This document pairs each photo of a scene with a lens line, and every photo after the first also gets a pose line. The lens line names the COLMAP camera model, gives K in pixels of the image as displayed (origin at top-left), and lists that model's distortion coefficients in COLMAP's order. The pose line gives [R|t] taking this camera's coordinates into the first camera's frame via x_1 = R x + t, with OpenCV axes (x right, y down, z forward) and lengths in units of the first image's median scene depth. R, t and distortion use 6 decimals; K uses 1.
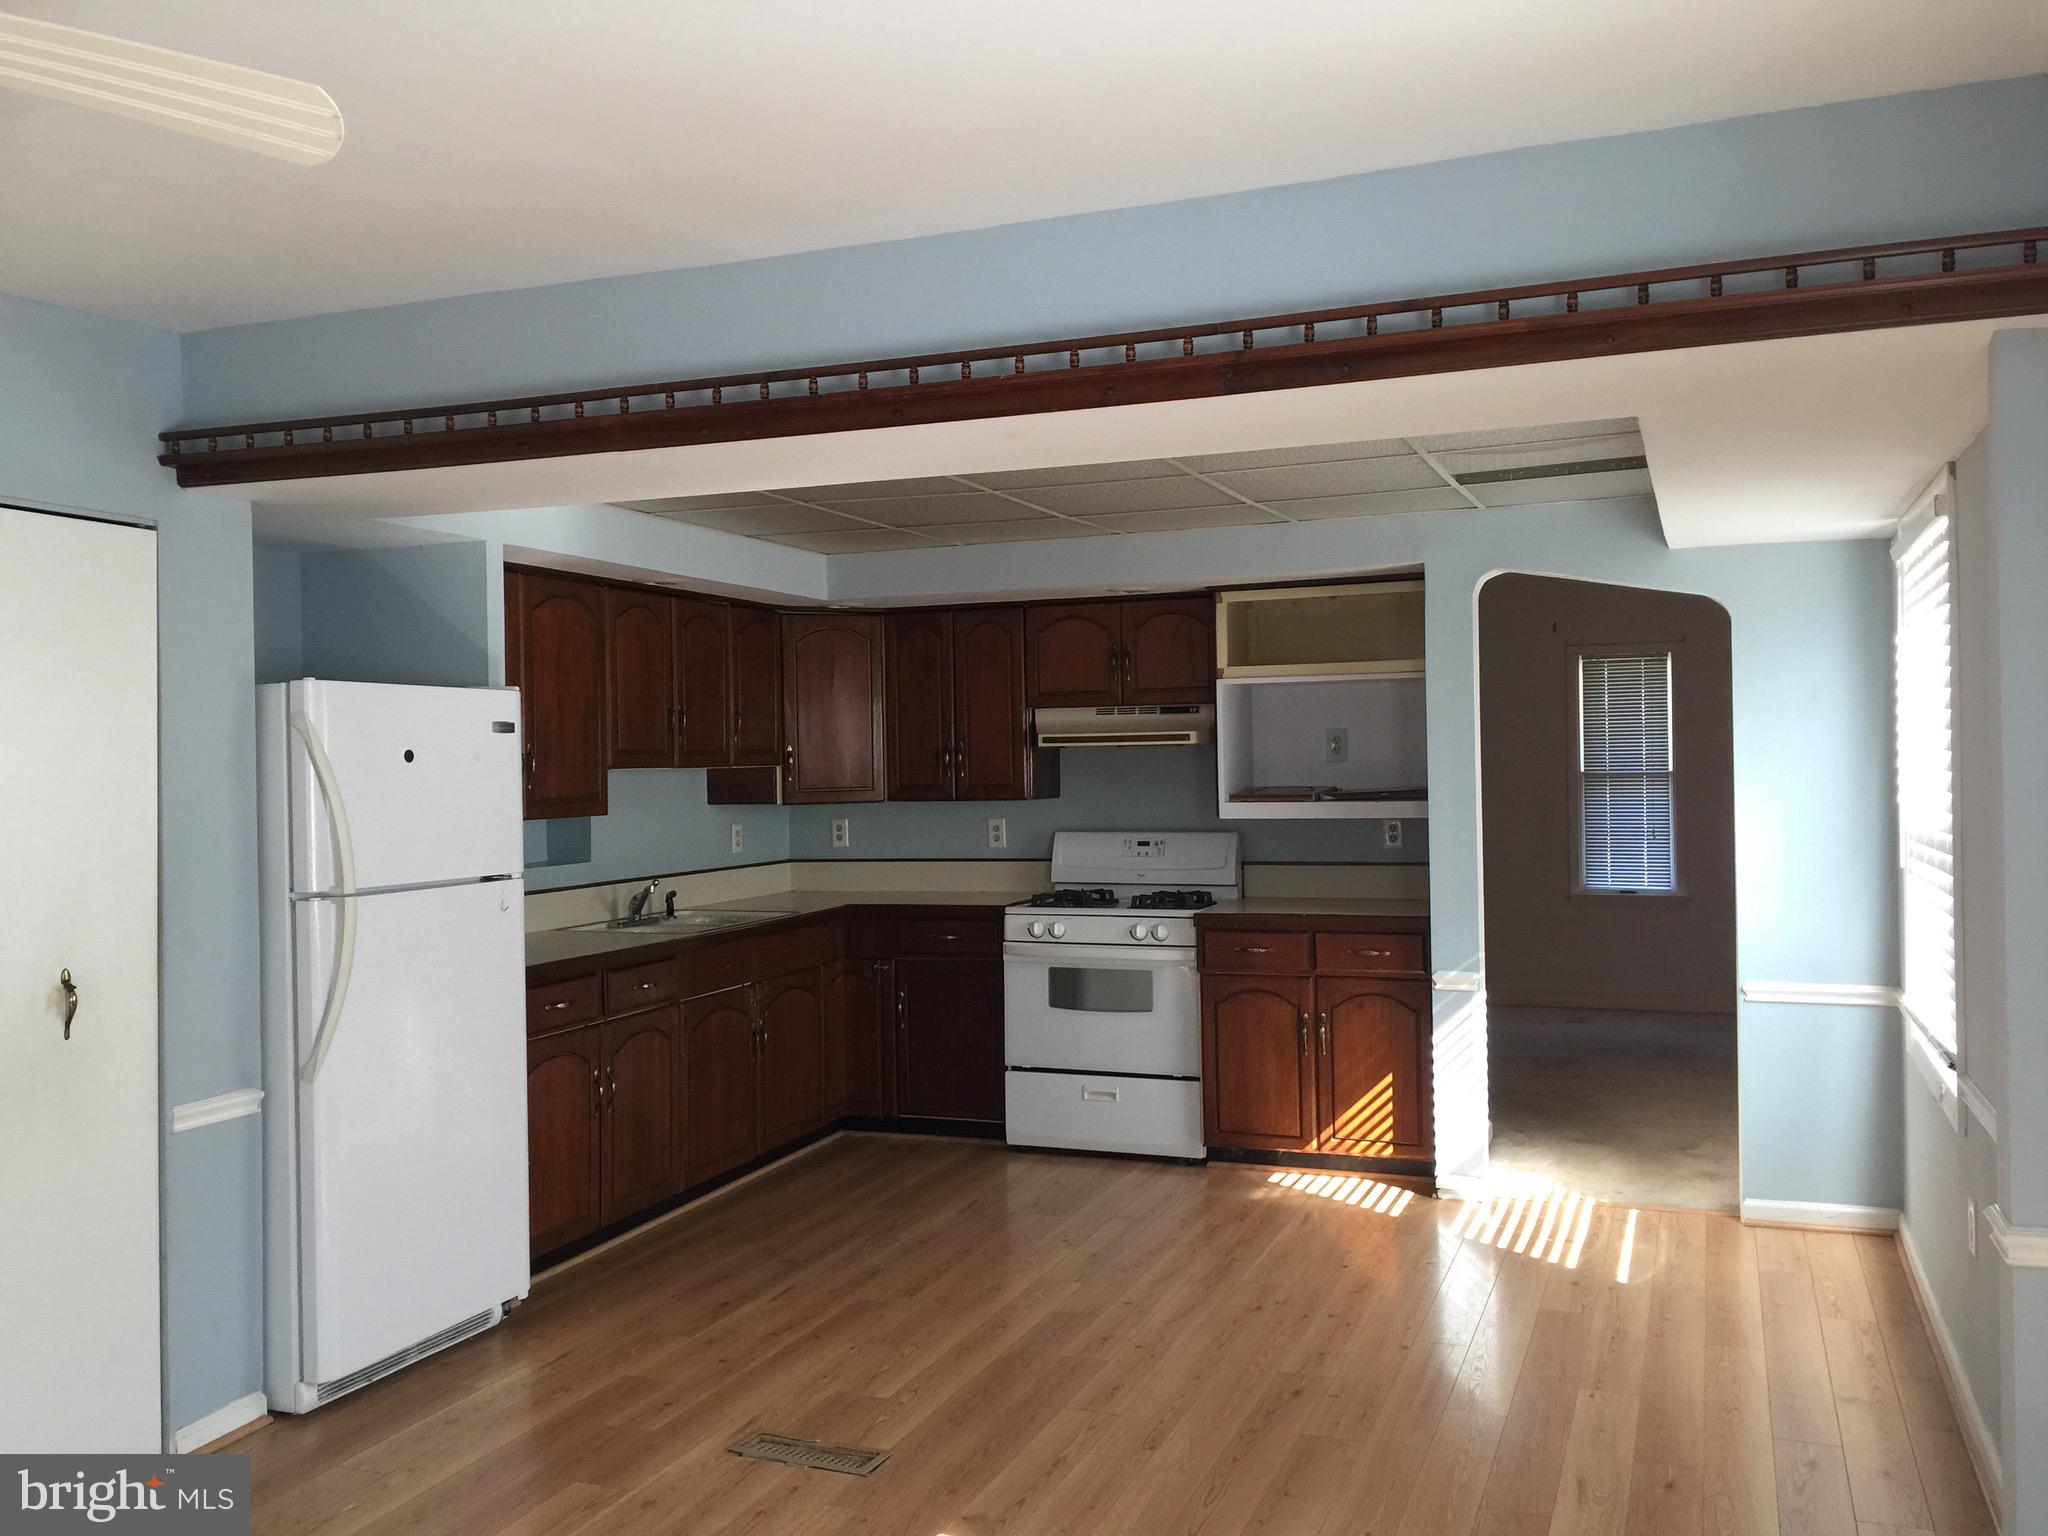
lens RADIAL K [[1742.4, 0, 1019.9], [0, 1742.4, 721.8], [0, 0, 1]] dist [0.071527, -0.085160]
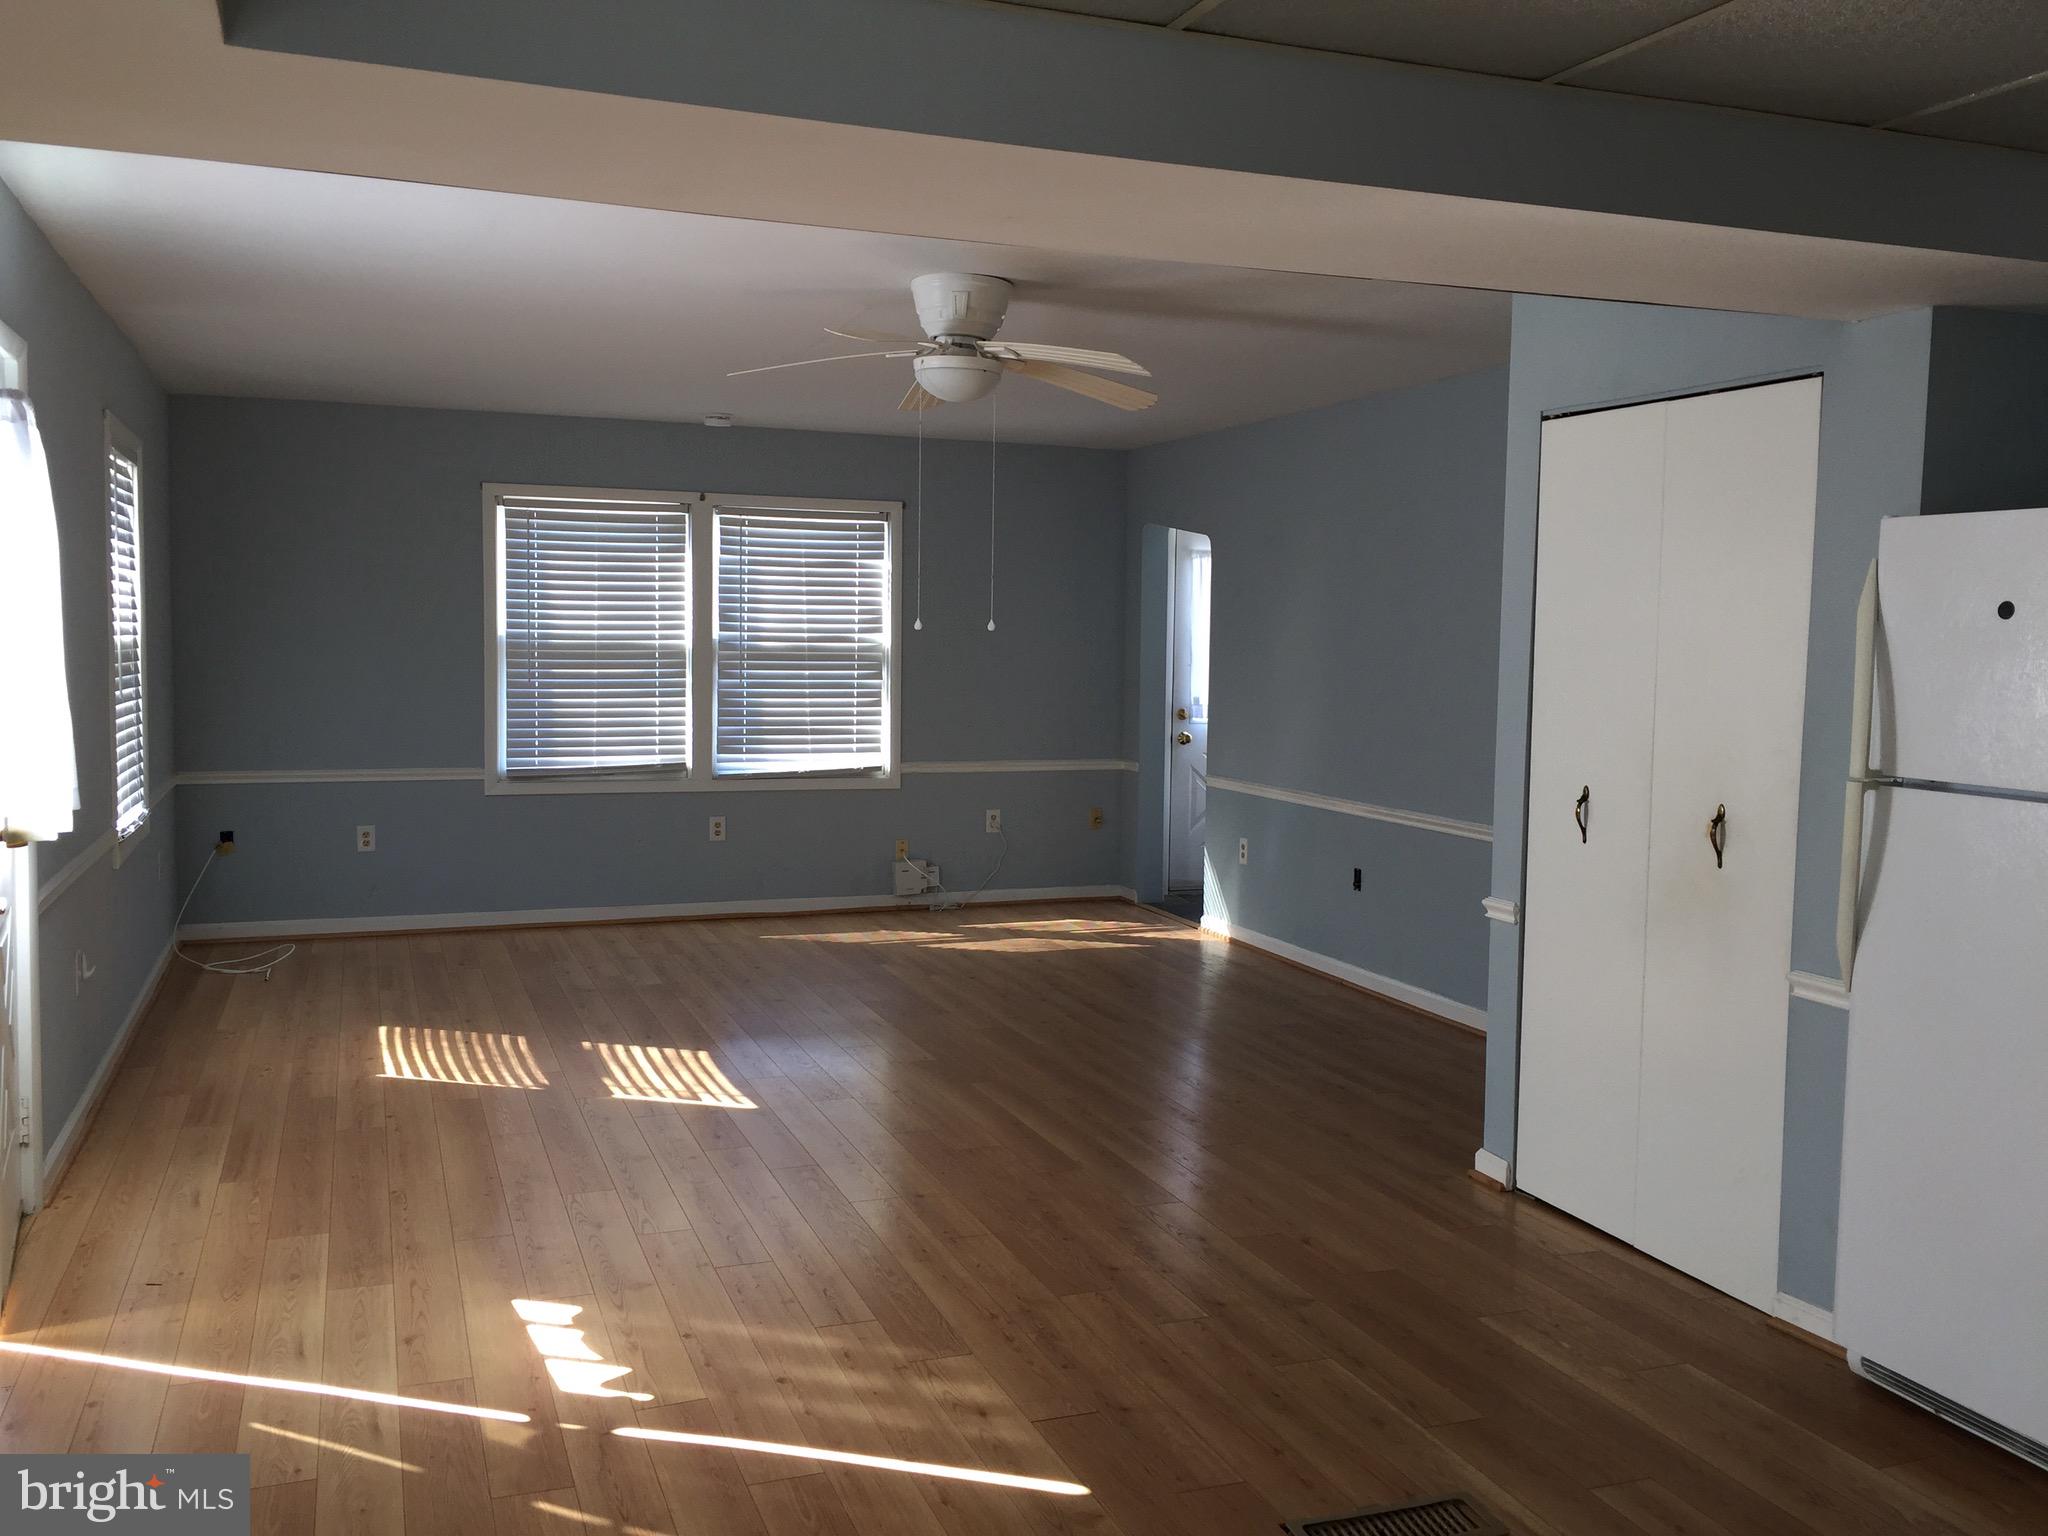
lens RADIAL K [[1742.4, 0, 1019.9], [0, 1742.4, 721.8], [0, 0, 1]] dist [0.071527, -0.085160]
pose [[-0.742899, 0.034782, -0.668499, 0.486159], [0.005976, 0.998954, 0.045335, 0.033702], [0.669376, 0.029684, -0.742330, 1.423604]]
